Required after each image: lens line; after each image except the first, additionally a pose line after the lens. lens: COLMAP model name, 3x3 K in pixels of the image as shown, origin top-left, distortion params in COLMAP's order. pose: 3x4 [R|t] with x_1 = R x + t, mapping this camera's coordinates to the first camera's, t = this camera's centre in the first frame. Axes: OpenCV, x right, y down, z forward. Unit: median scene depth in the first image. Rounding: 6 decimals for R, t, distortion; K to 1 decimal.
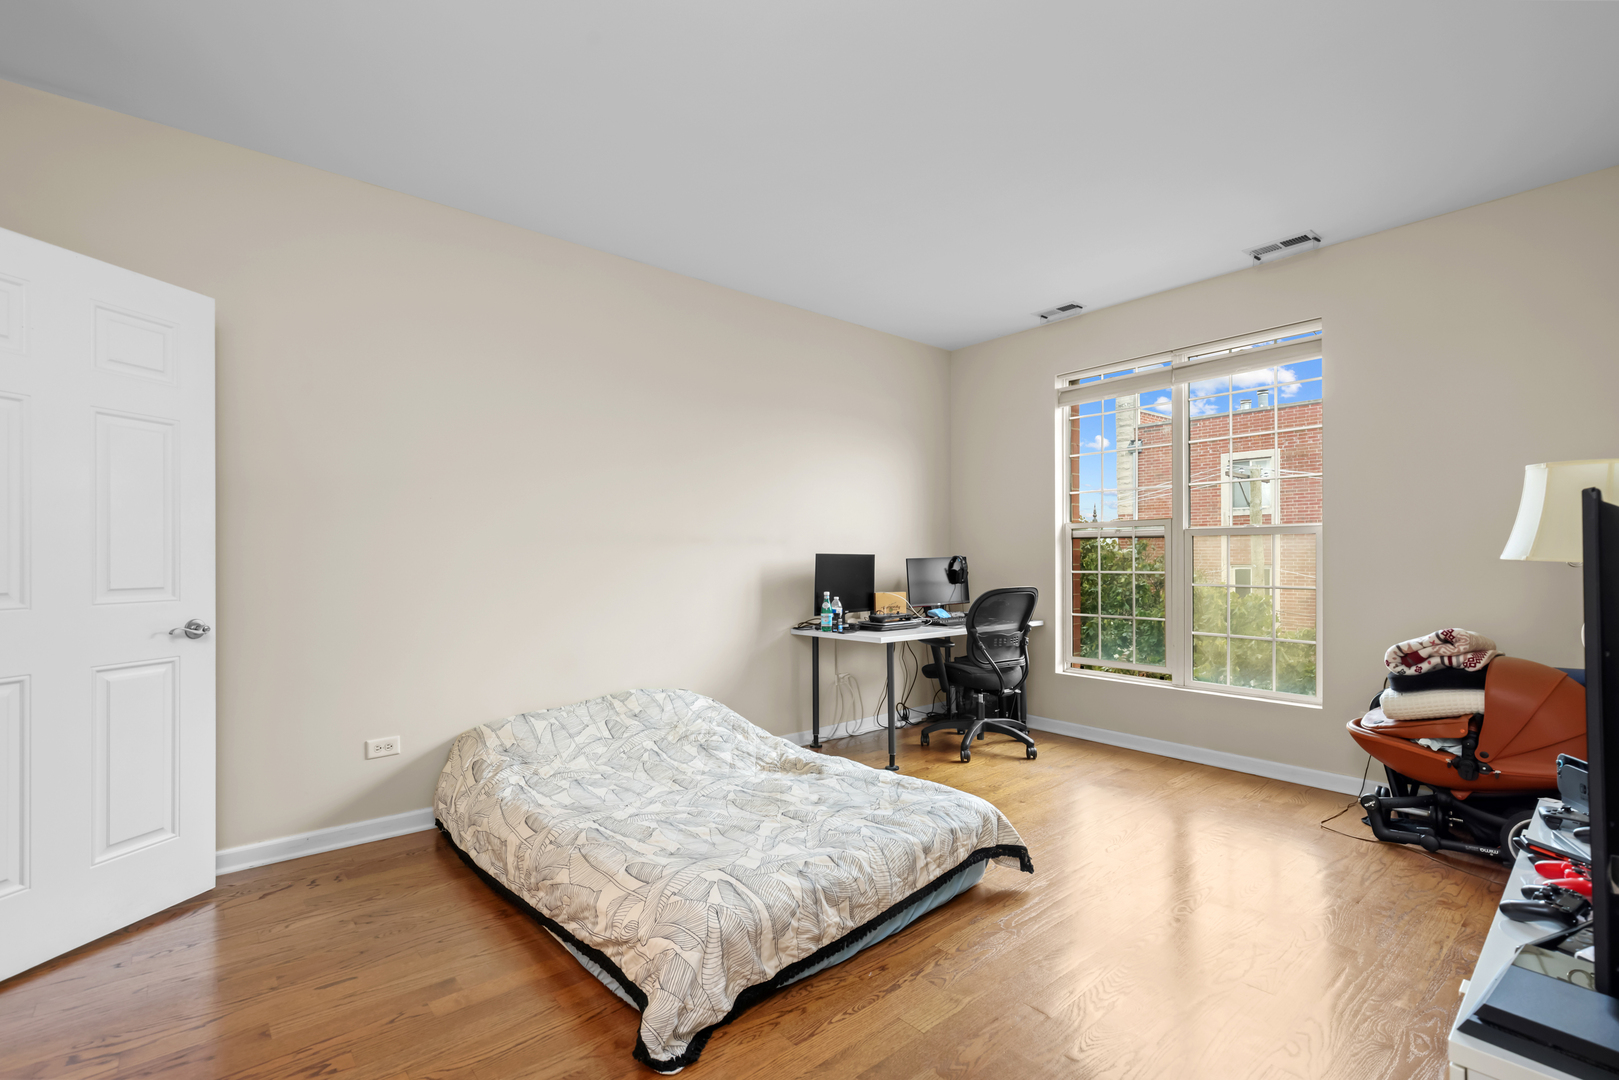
lens RADIAL K [[732.2, 0, 803.8], [0, 732.2, 547.0], [0, 0, 1]] dist [0.001158, 0.000627]
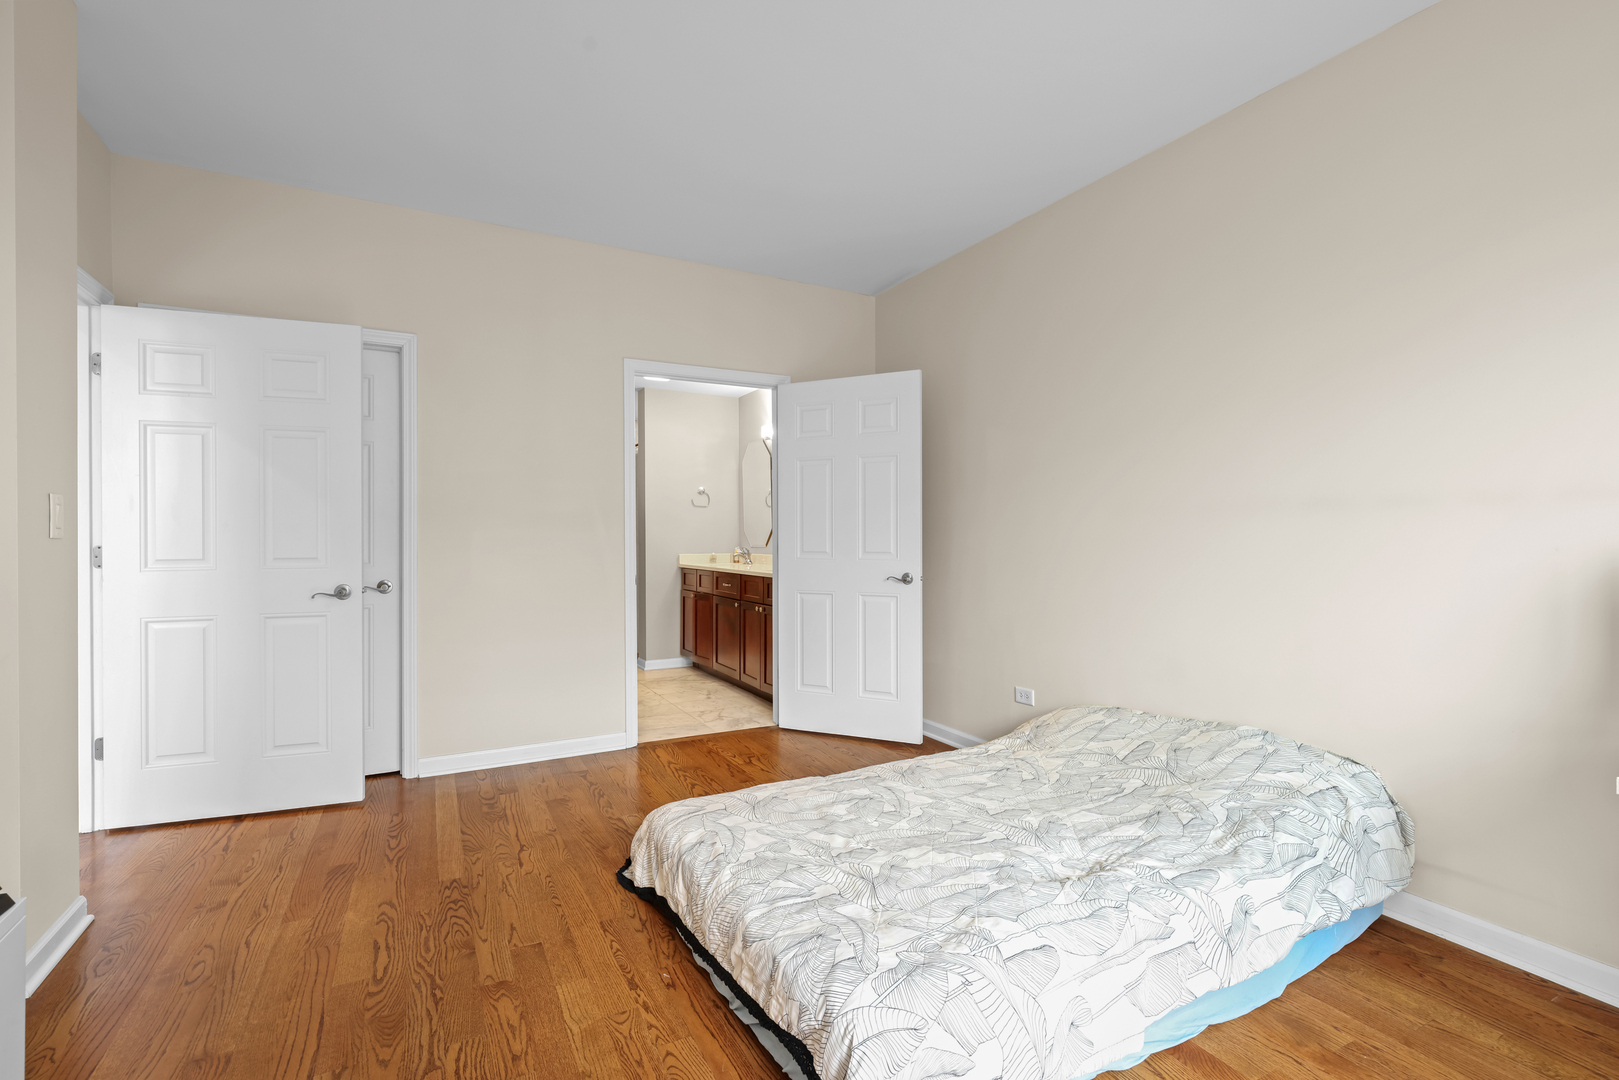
lens RADIAL K [[732.2, 0, 803.8], [0, 732.2, 547.0], [0, 0, 1]] dist [0.001158, 0.000627]
pose [[-0.218636, 0.014358, -0.975701, 0.607556], [0.016153, 0.999808, 0.011094, 0.017653], [0.975673, -0.013335, -0.218826, 0.877209]]
